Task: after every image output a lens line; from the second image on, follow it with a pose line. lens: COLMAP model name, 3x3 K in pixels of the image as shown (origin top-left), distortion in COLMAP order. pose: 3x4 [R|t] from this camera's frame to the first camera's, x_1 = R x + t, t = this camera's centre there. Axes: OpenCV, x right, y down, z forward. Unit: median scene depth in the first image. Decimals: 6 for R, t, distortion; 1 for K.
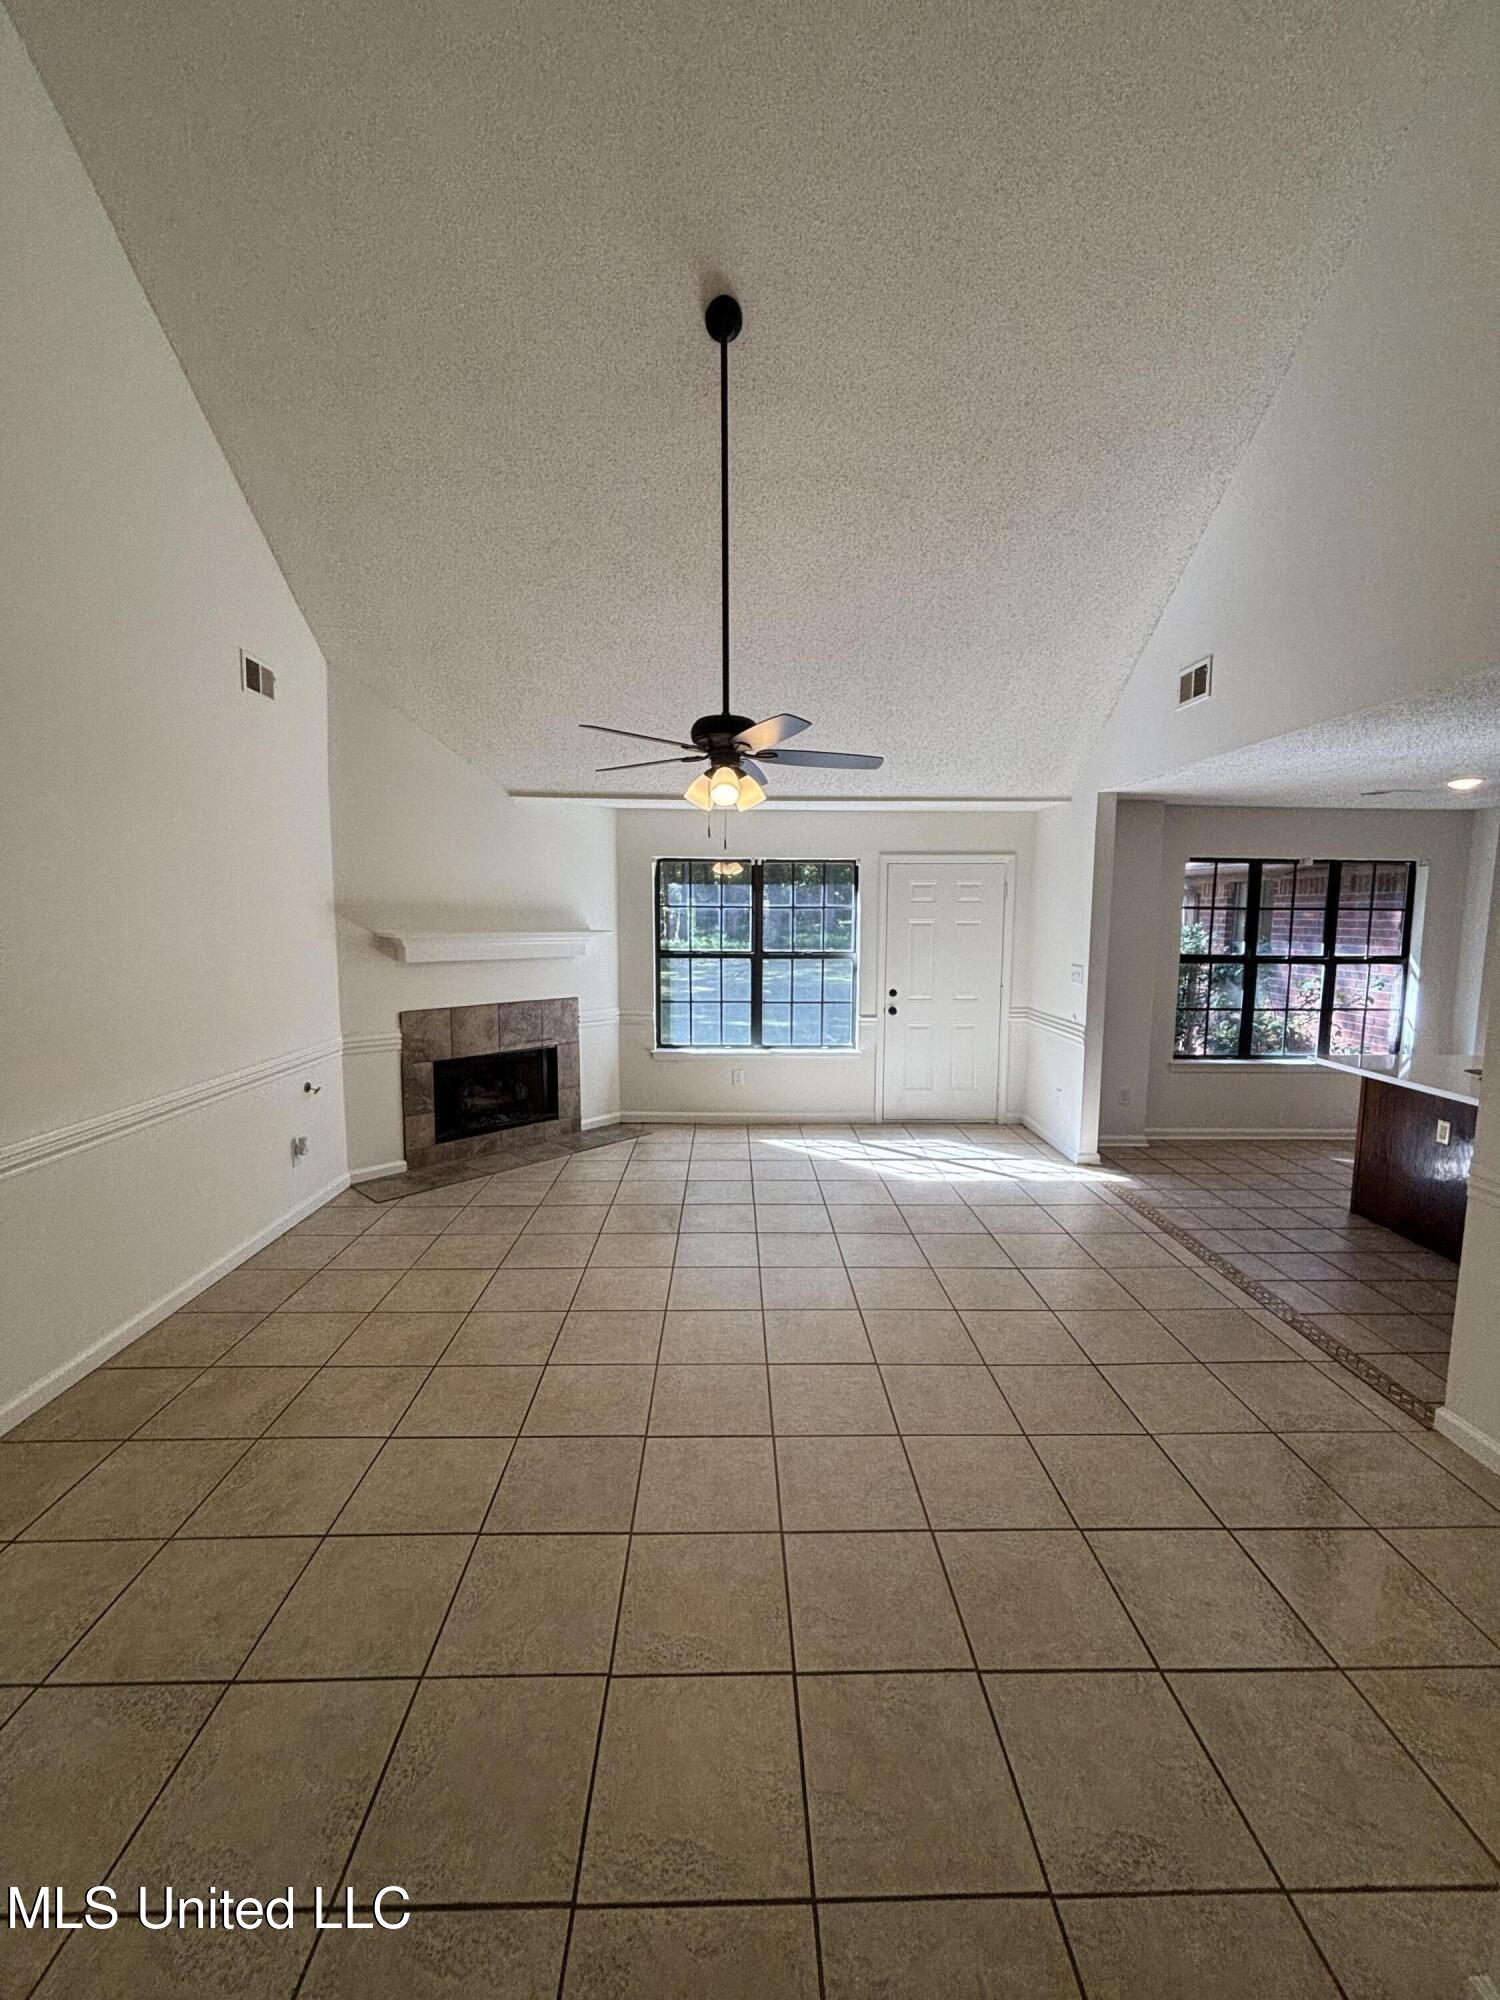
lens RADIAL K [[811.9, 0, 751.0], [0, 811.9, 992.4], [0, 0, 1]] dist [0.003187, 0.000224]
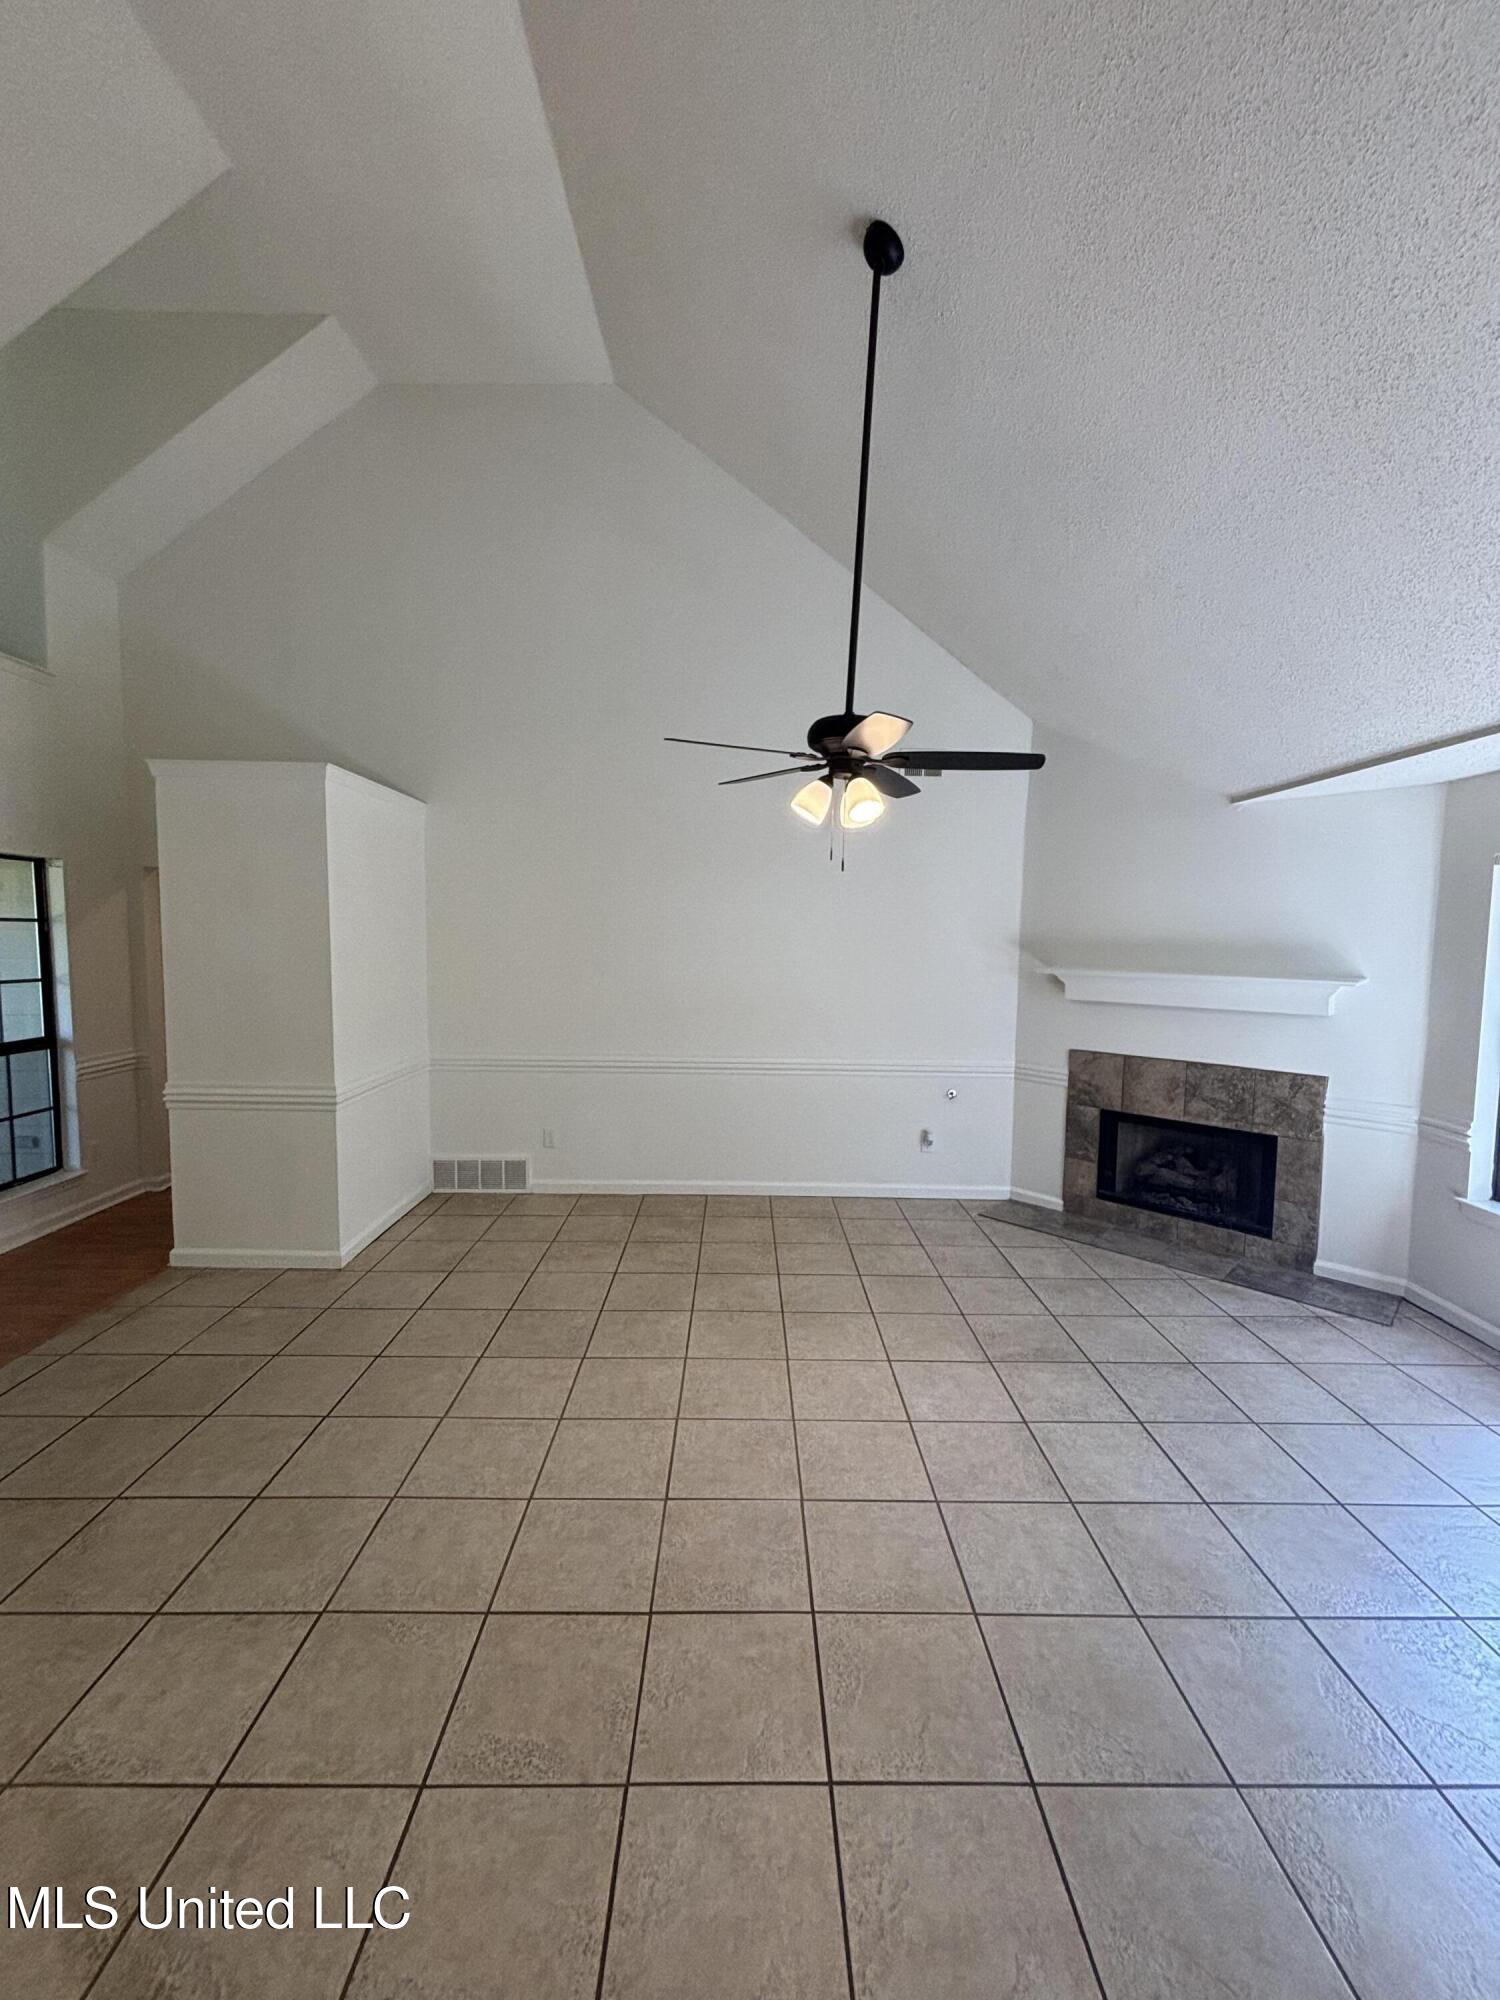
lens RADIAL K [[811.9, 0, 751.3], [0, 811.9, 1003.8], [0, 0, 1]] dist [0.003187, 0.000224]
pose [[-0.014707, 0.074894, -0.997083, 0.540765], [-0.115841, 0.990348, 0.076096, -0.059355], [0.993159, 0.116623, -0.005889, 0.605105]]
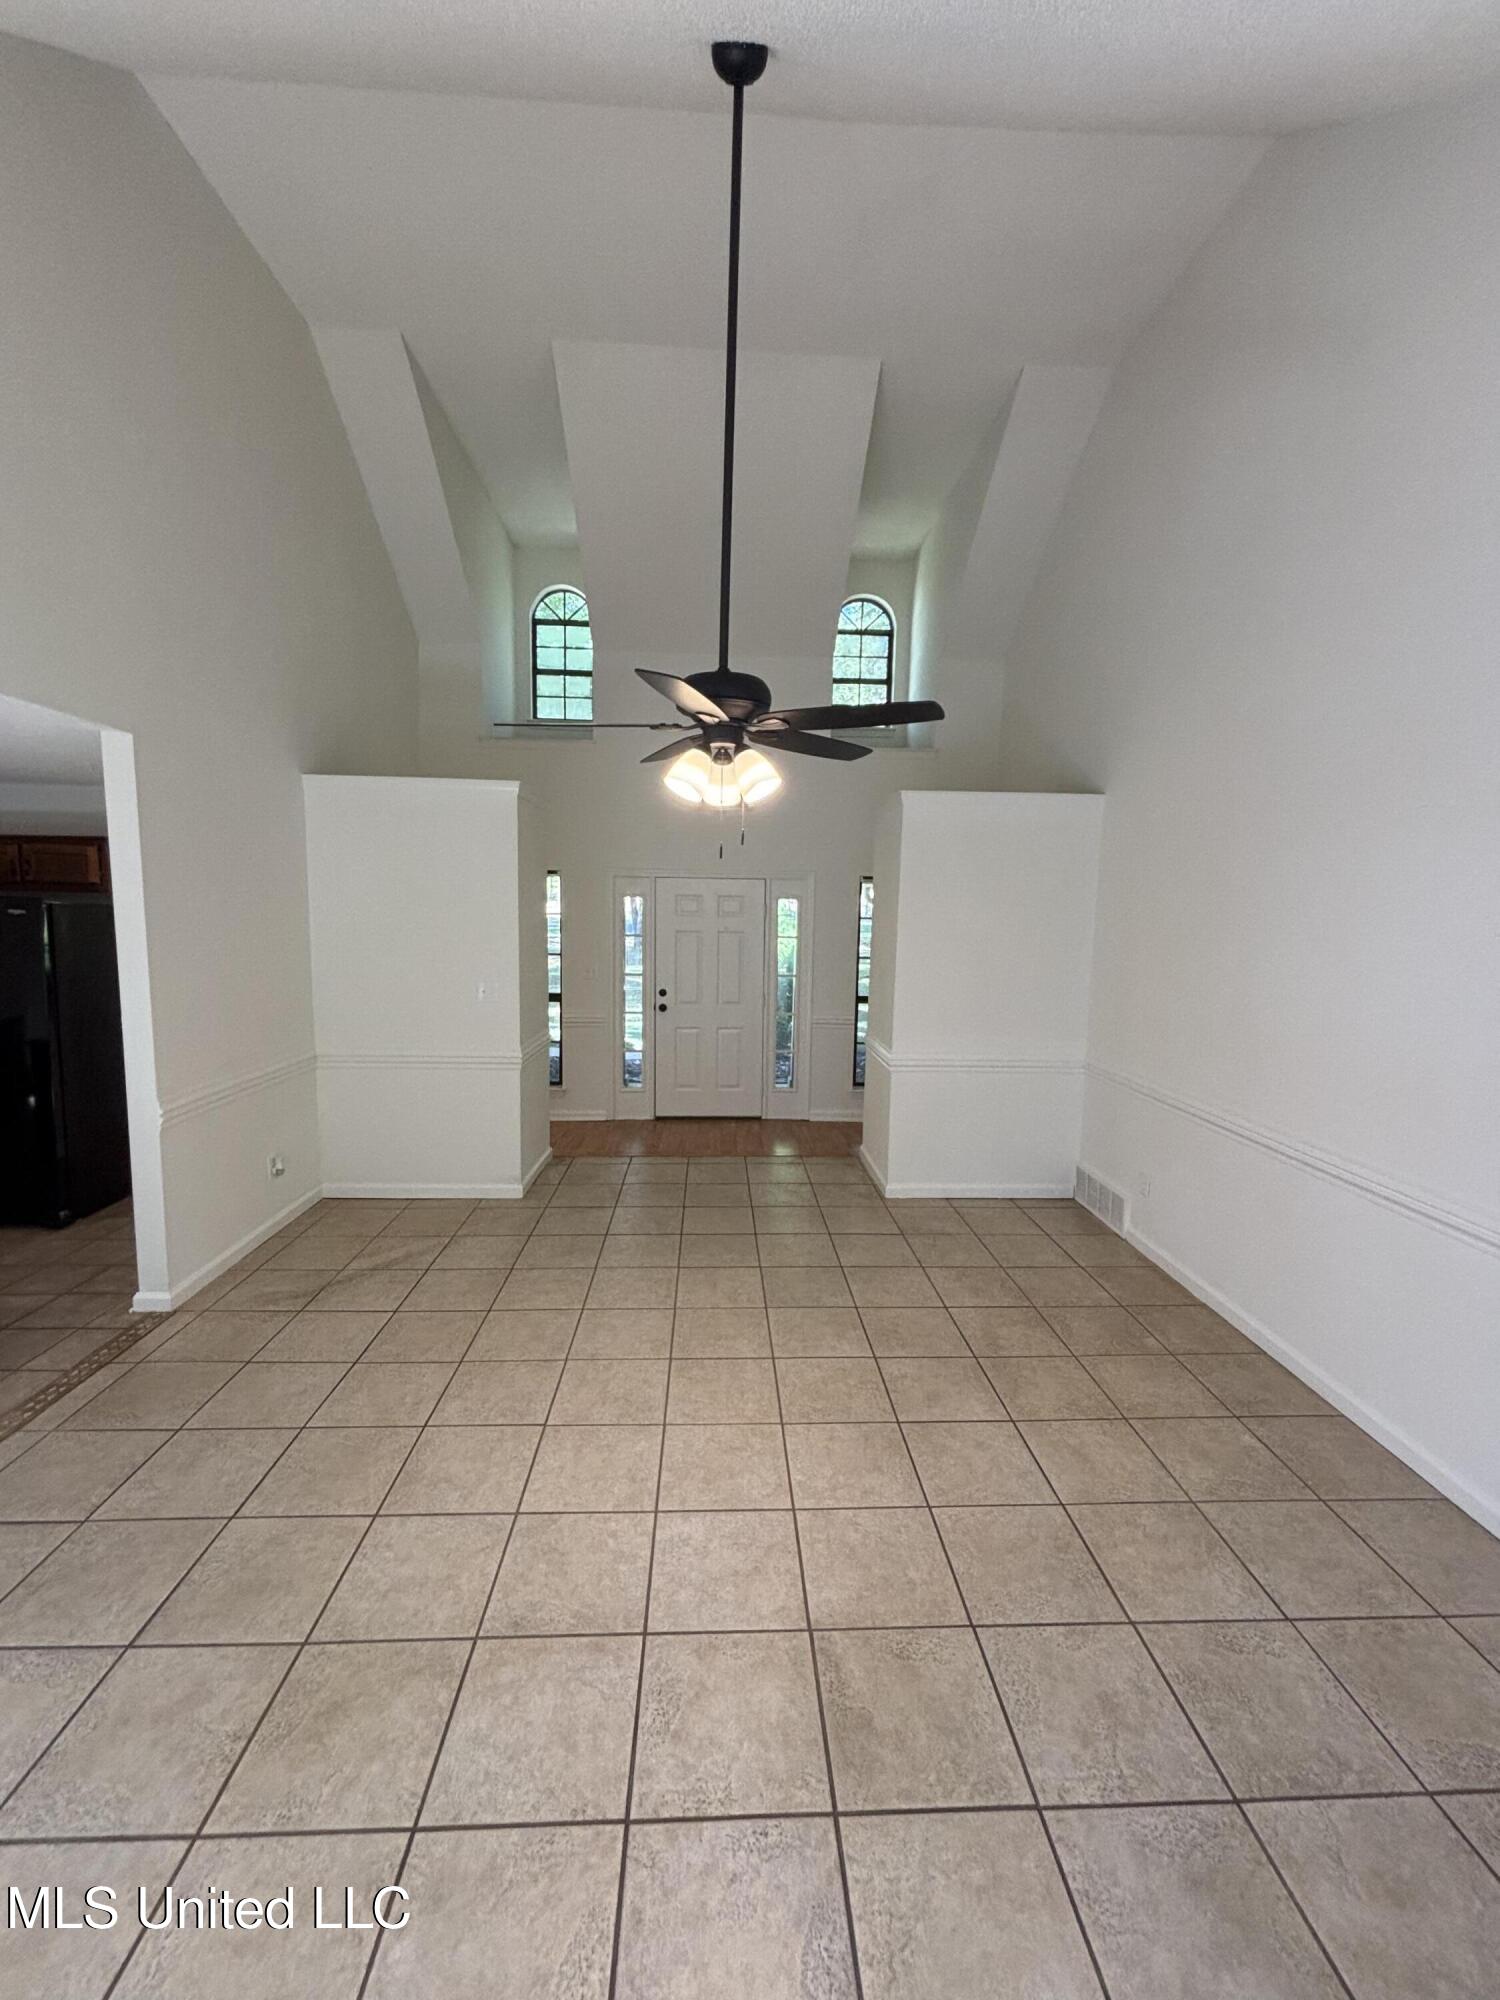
lens RADIAL K [[811.9, 0, 749.3], [0, 811.9, 1003.5], [0, 0, 1]] dist [0.003187, 0.000224]
pose [[-0.999530, -0.023100, -0.020154, -0.030060], [-0.026908, 0.976087, 0.215708, -0.134883], [0.014689, 0.216149, -0.976250, 1.135681]]
